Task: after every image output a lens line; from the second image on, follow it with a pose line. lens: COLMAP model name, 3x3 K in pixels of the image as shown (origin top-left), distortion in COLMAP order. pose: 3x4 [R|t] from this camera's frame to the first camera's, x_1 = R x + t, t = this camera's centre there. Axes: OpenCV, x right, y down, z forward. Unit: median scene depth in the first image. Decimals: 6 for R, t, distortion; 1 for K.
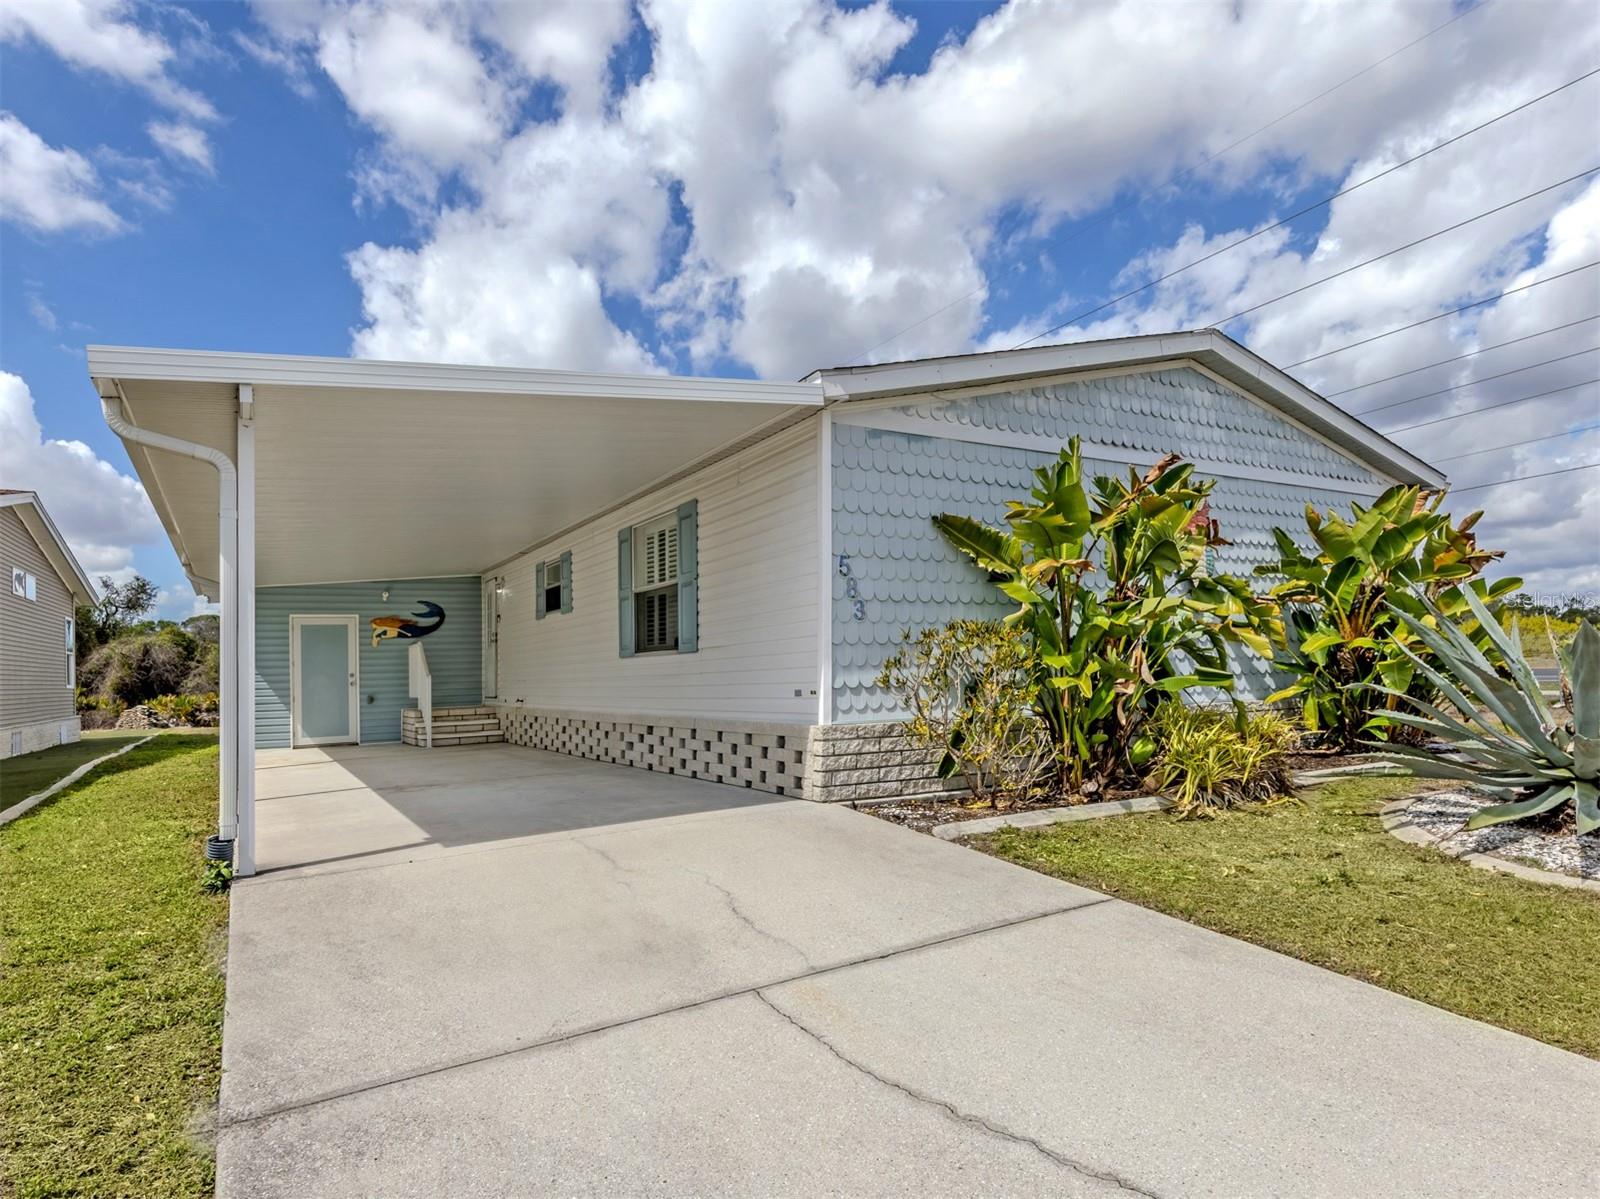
lens RADIAL K [[734.0, 0, 770.8], [0, 734.0, 509.9], [0, 0, 1]] dist [0.002697, 0.000785]
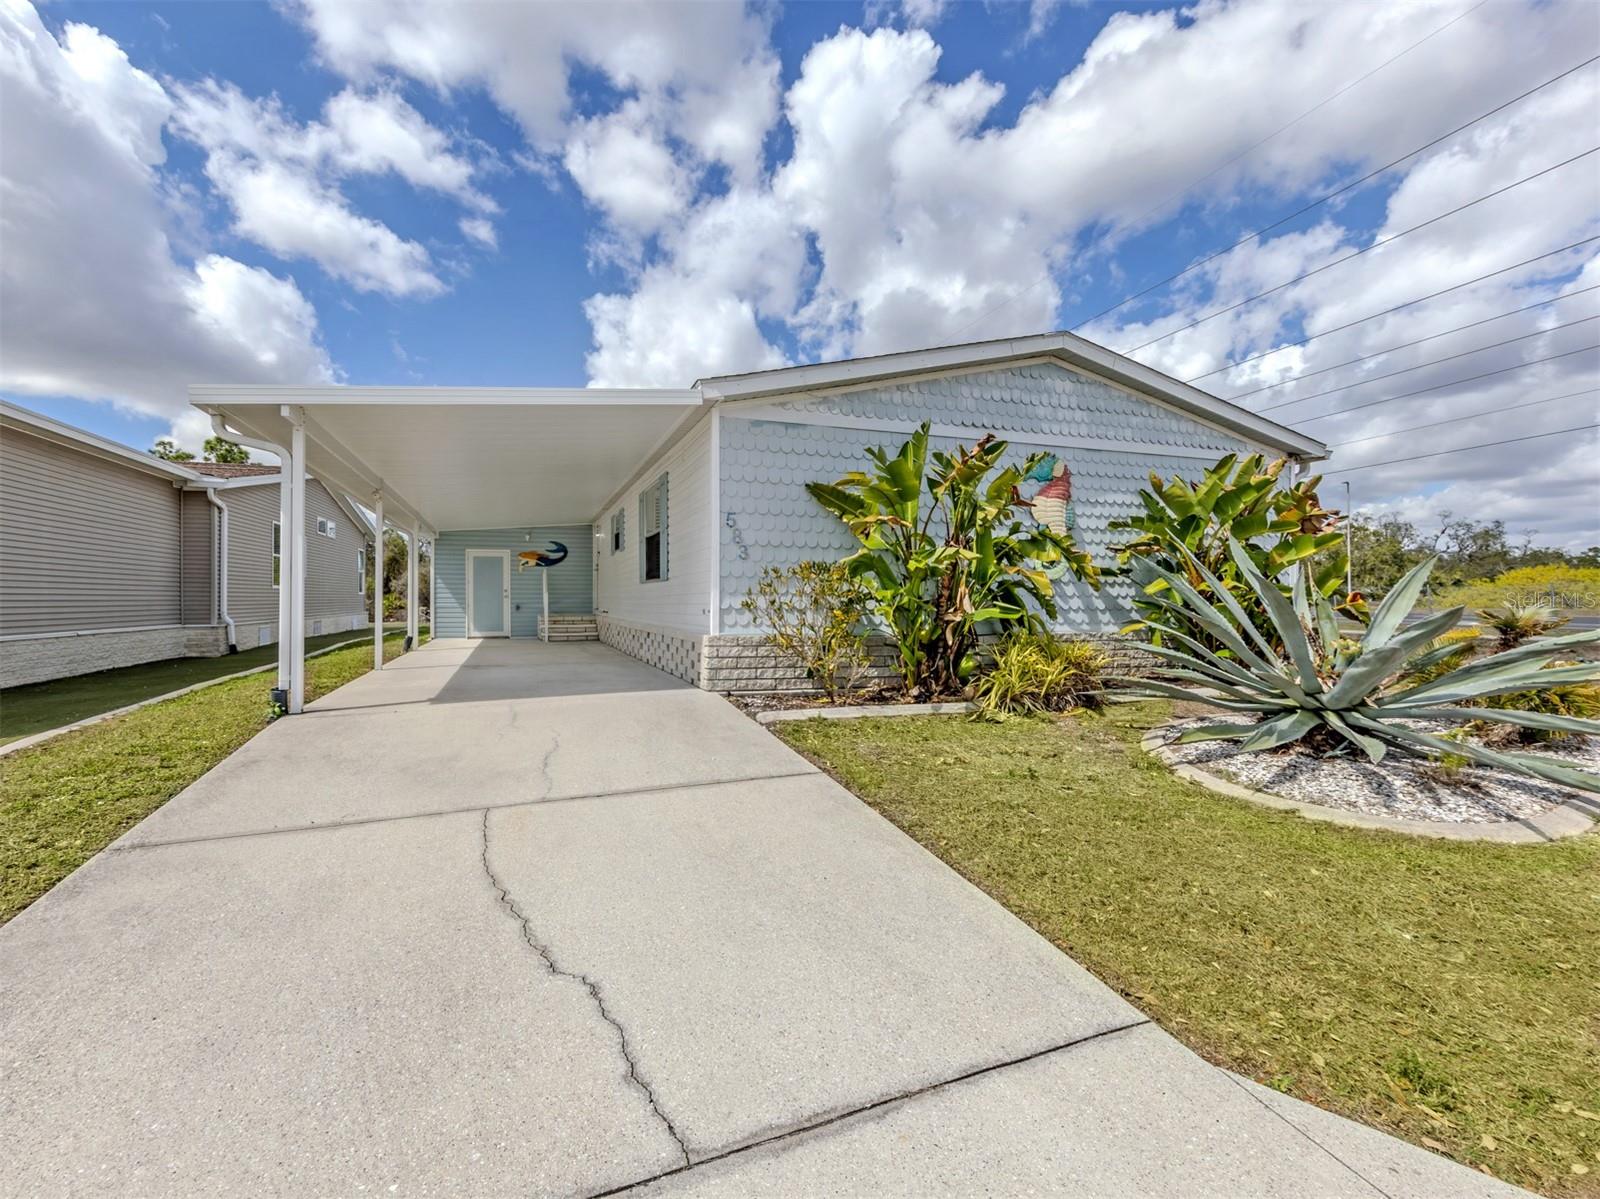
lens RADIAL K [[543.2, 0, 753.0], [0, 543.2, 471.0], [0, 0, 1]] dist [0.006433, -0.000031]
pose [[0.985461, -0.009391, -0.169642, 0.236765], [0.007742, 0.999916, -0.010382, -0.003693], [0.169725, 0.008918, 0.985451, 0.000541]]
